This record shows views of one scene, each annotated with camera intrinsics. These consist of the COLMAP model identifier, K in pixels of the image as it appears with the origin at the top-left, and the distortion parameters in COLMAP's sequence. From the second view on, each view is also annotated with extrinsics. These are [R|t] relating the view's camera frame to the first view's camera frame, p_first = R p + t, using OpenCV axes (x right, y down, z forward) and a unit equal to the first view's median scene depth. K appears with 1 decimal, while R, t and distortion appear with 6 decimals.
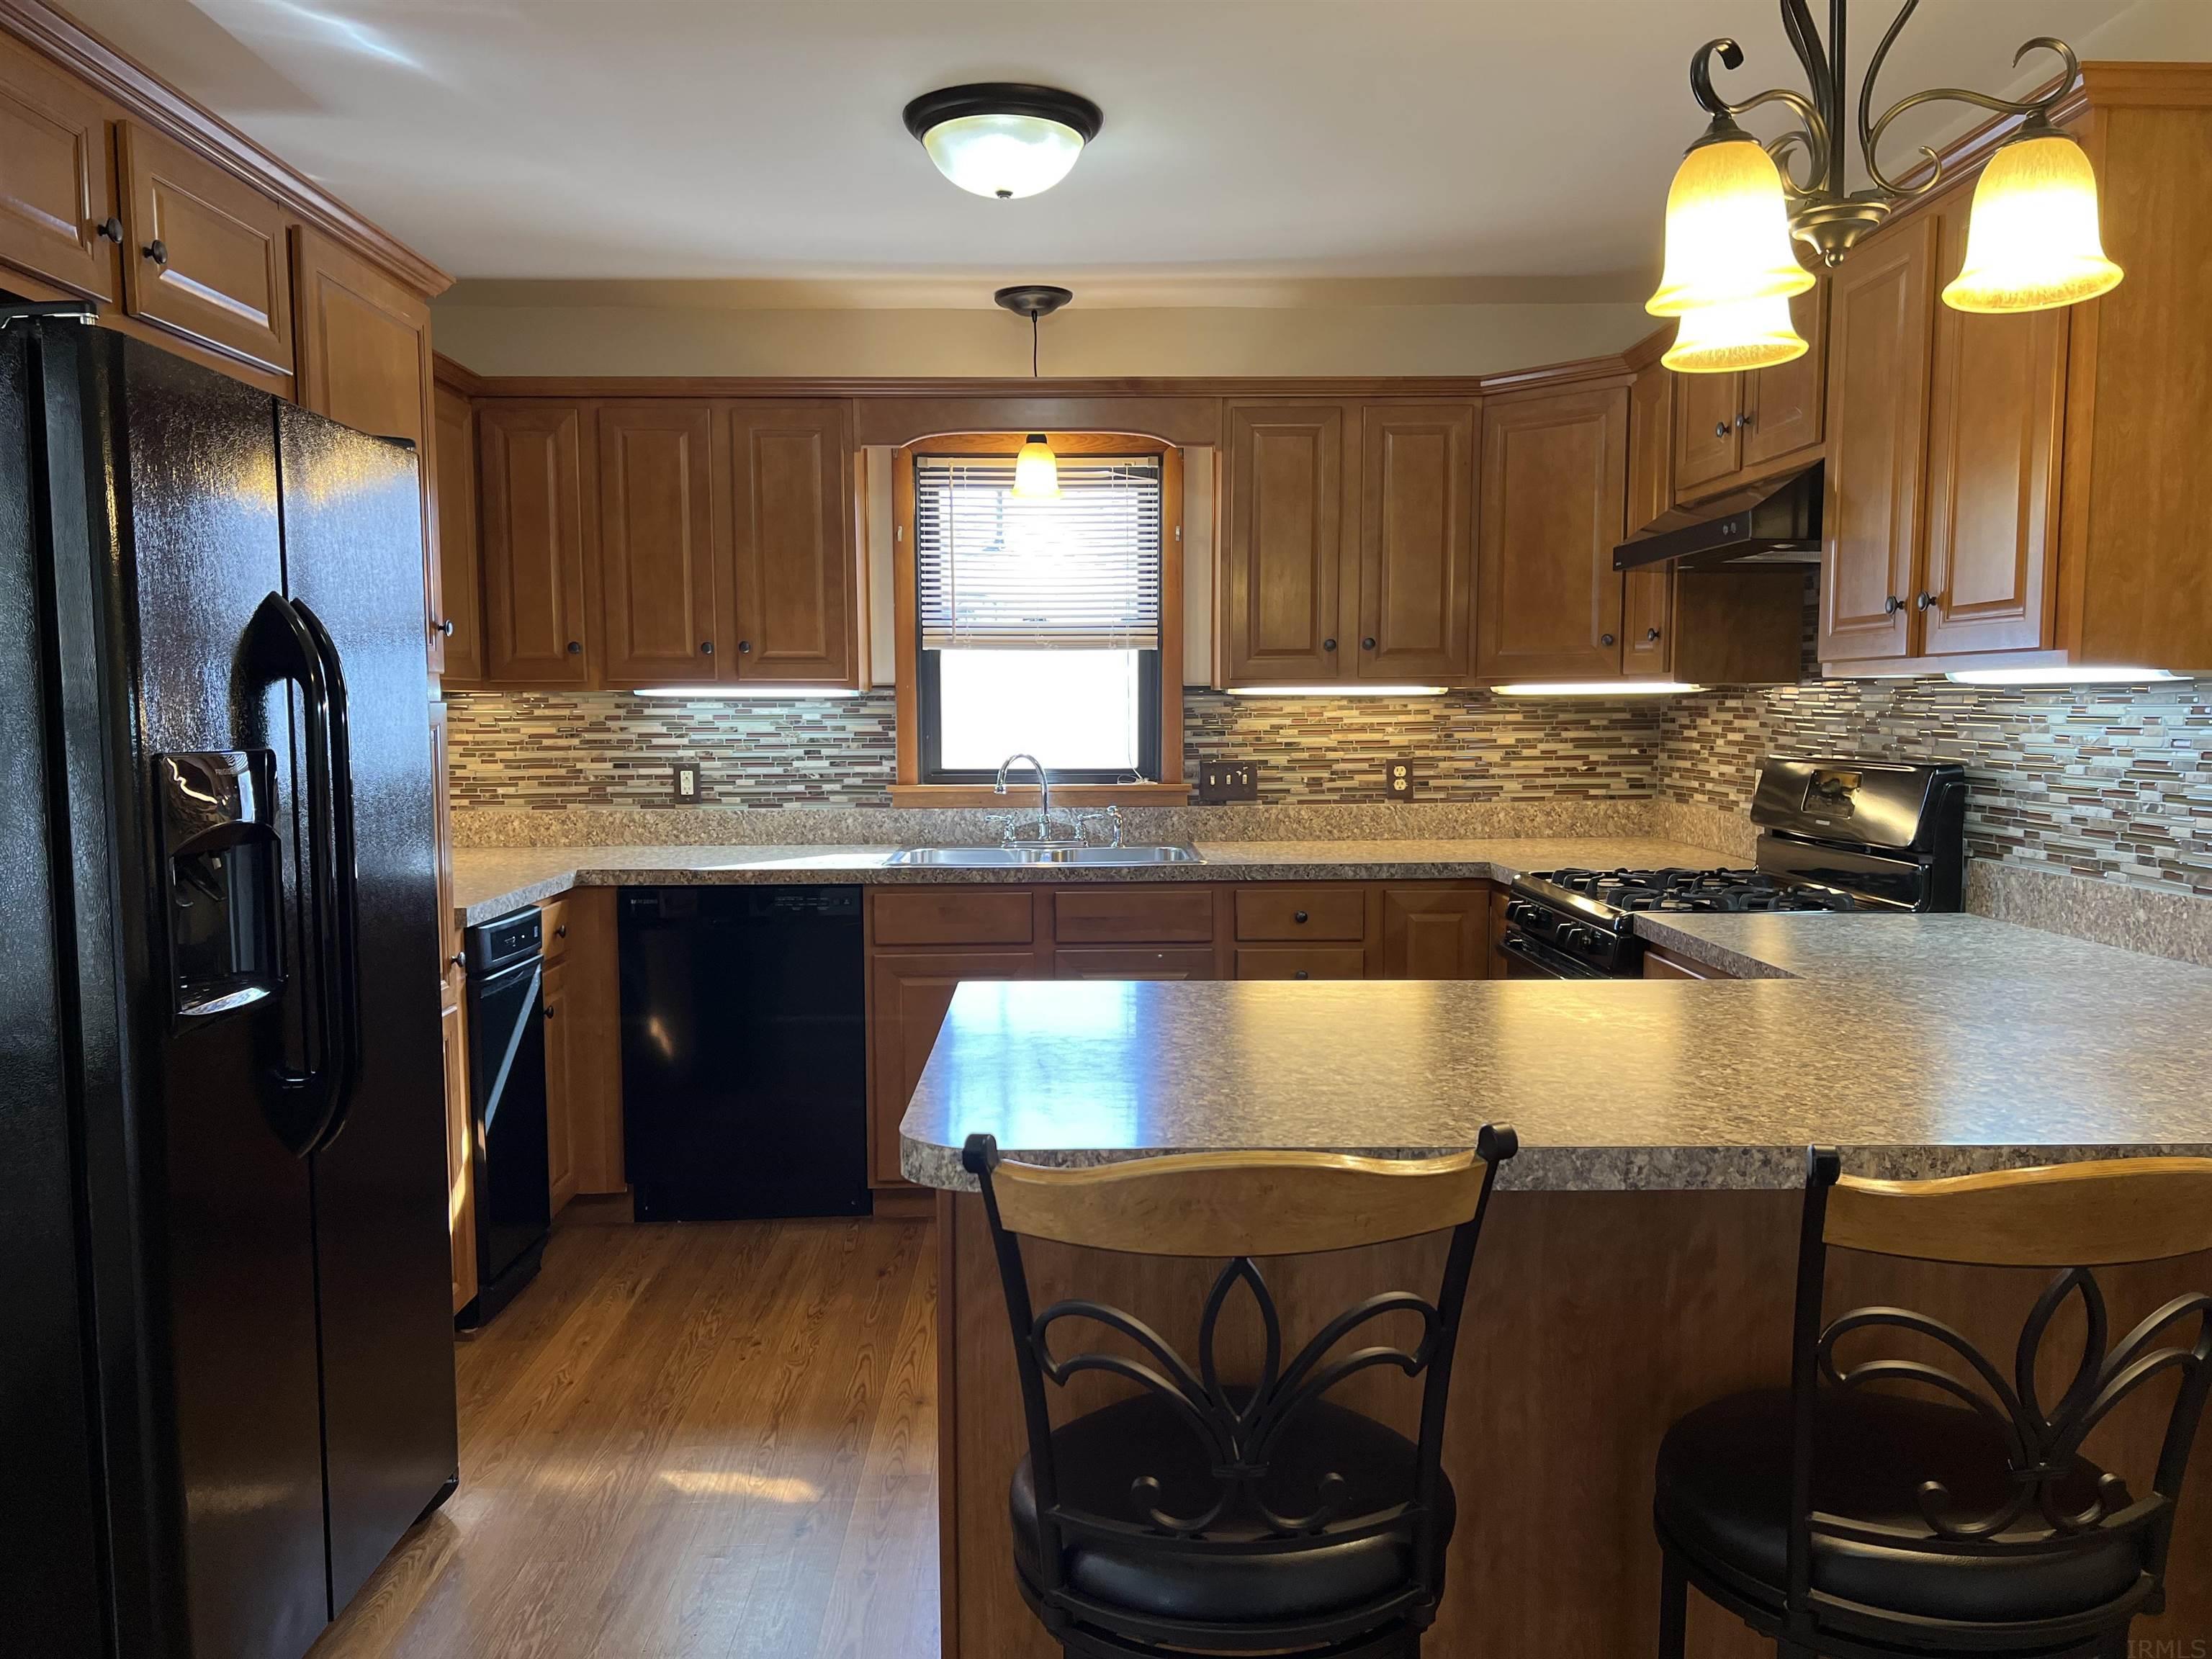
lens RADIAL K [[1638.7, 0, 1106.0], [0, 1638.7, 829.5], [0, 0, 1]] dist [0.140391, -0.215364]
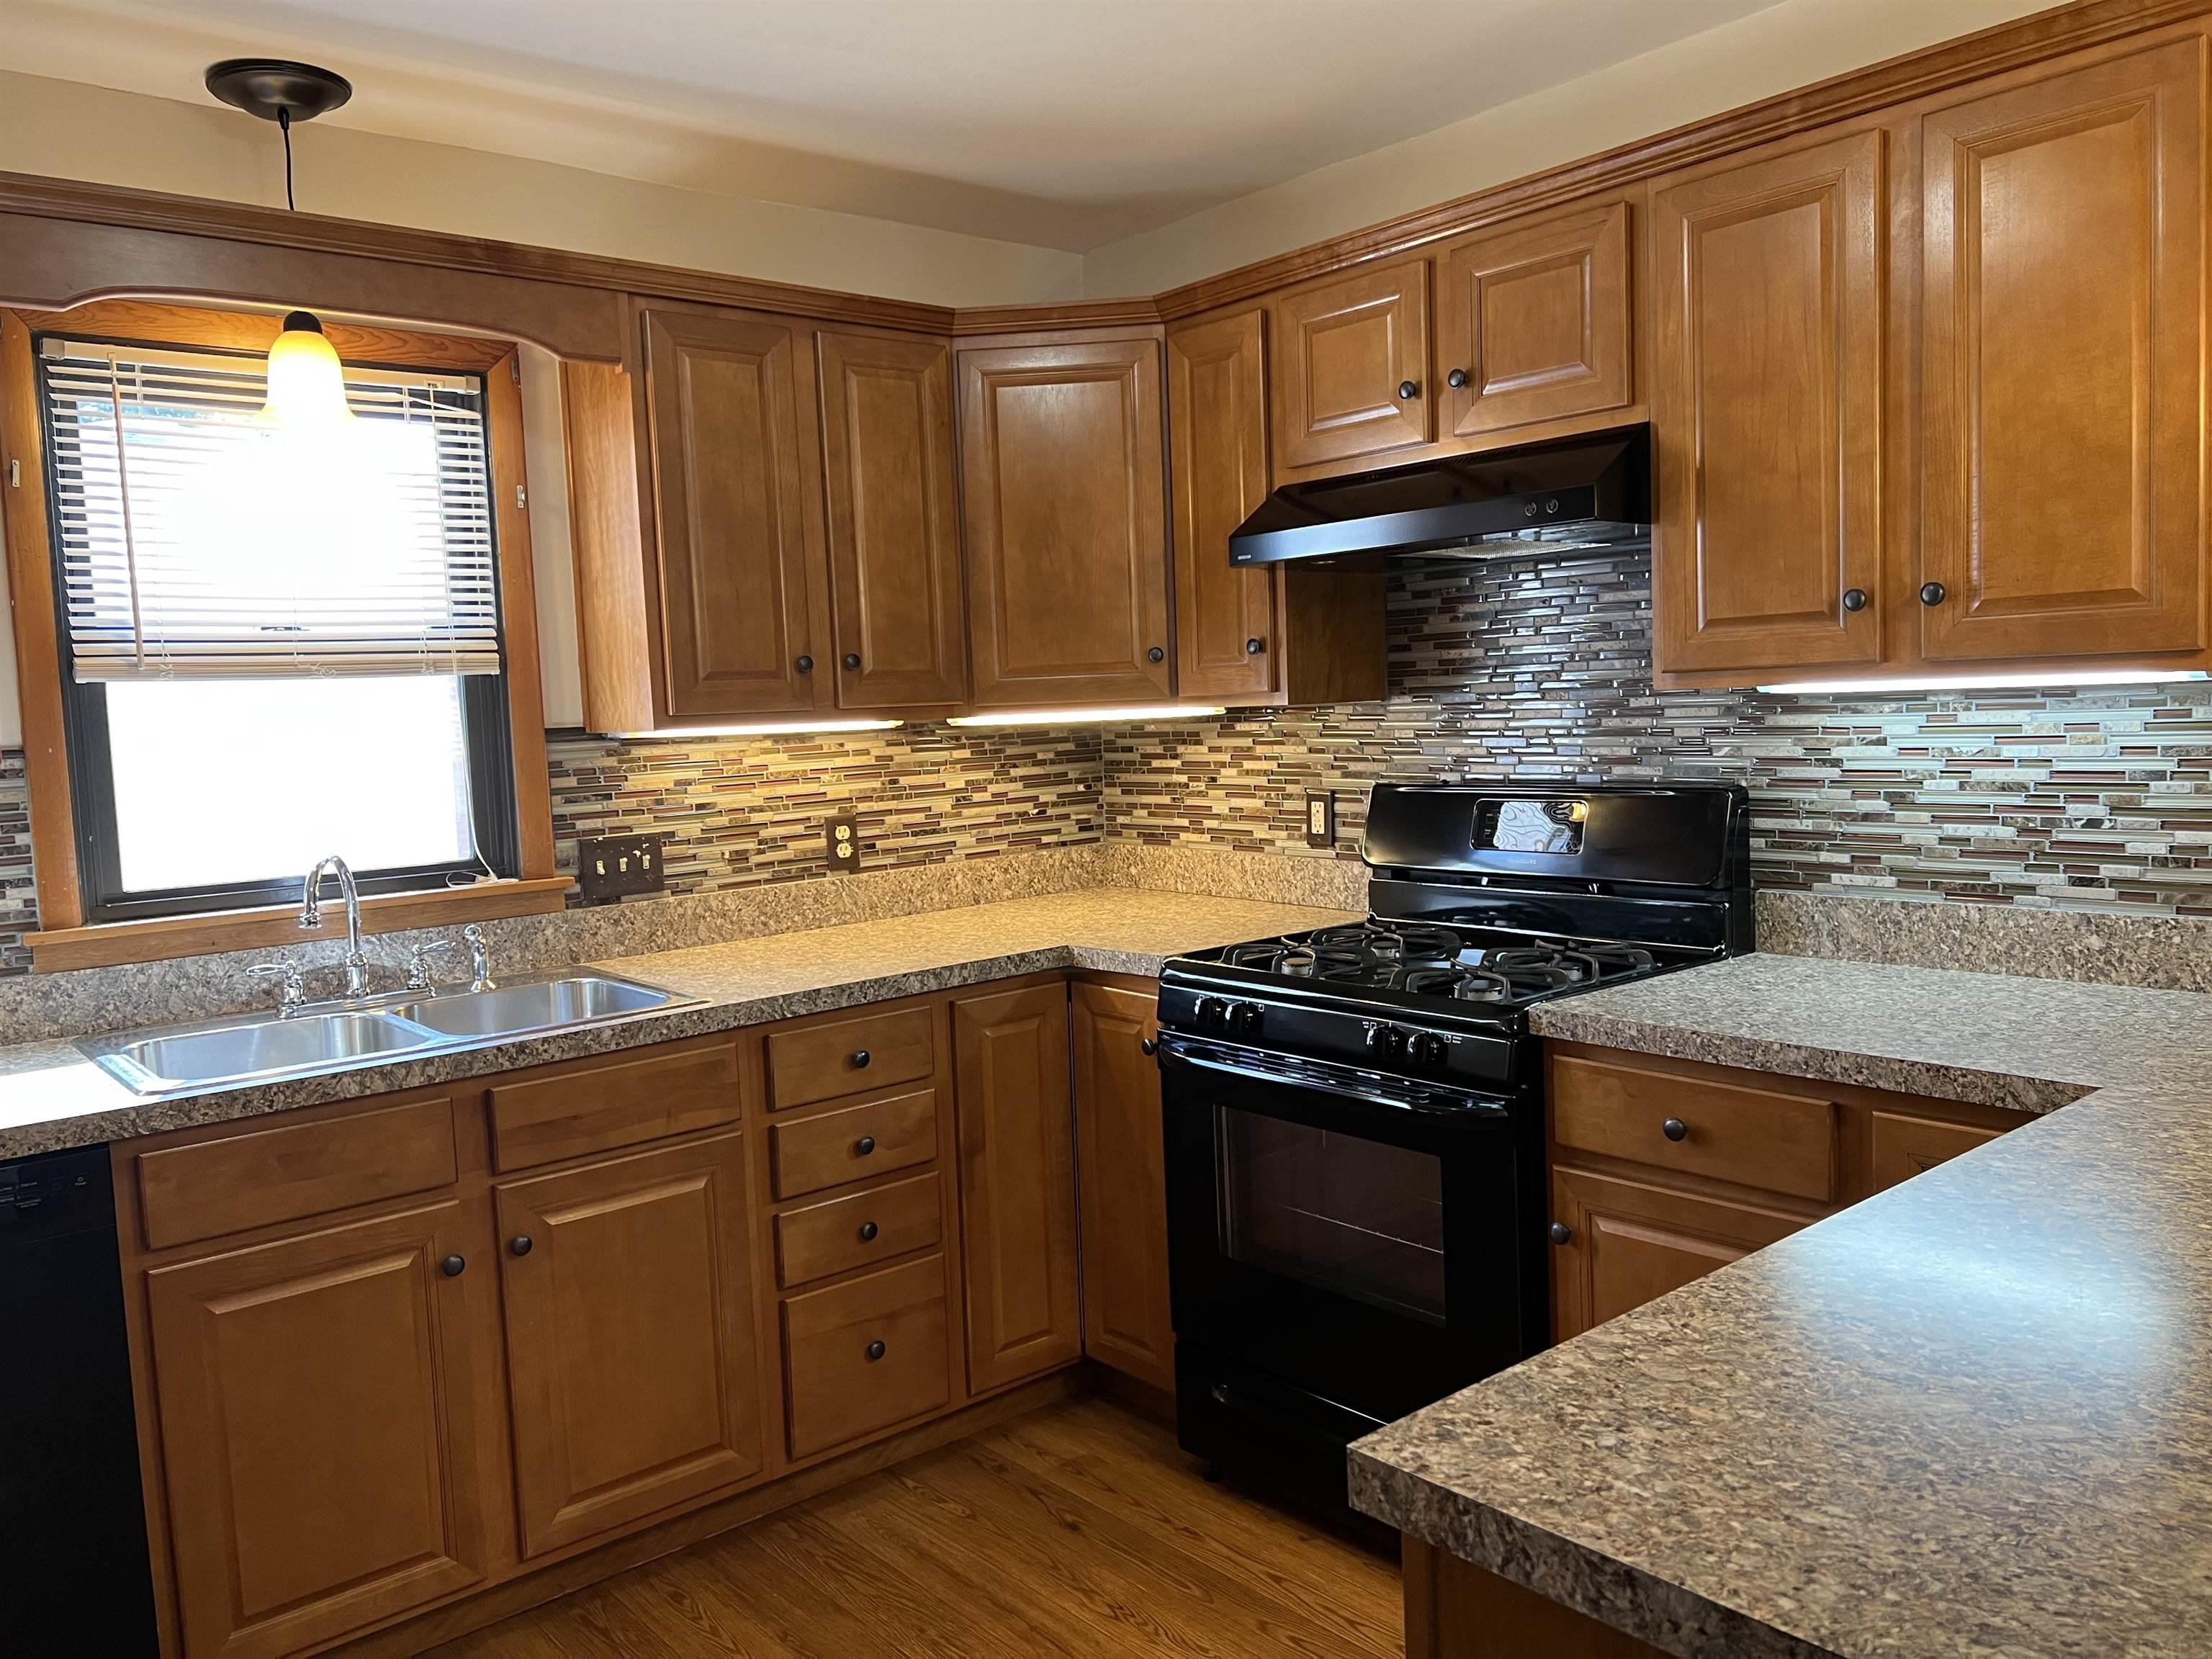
lens RADIAL K [[1638.7, 0, 1106.0], [0, 1638.7, 829.5], [0, 0, 1]] dist [0.140391, -0.215364]
pose [[0.779787, -0.078210, 0.621141, -0.192711], [0.087146, 0.996067, 0.016014, -0.038400], [-0.619950, 0.041642, 0.783536, 0.341439]]
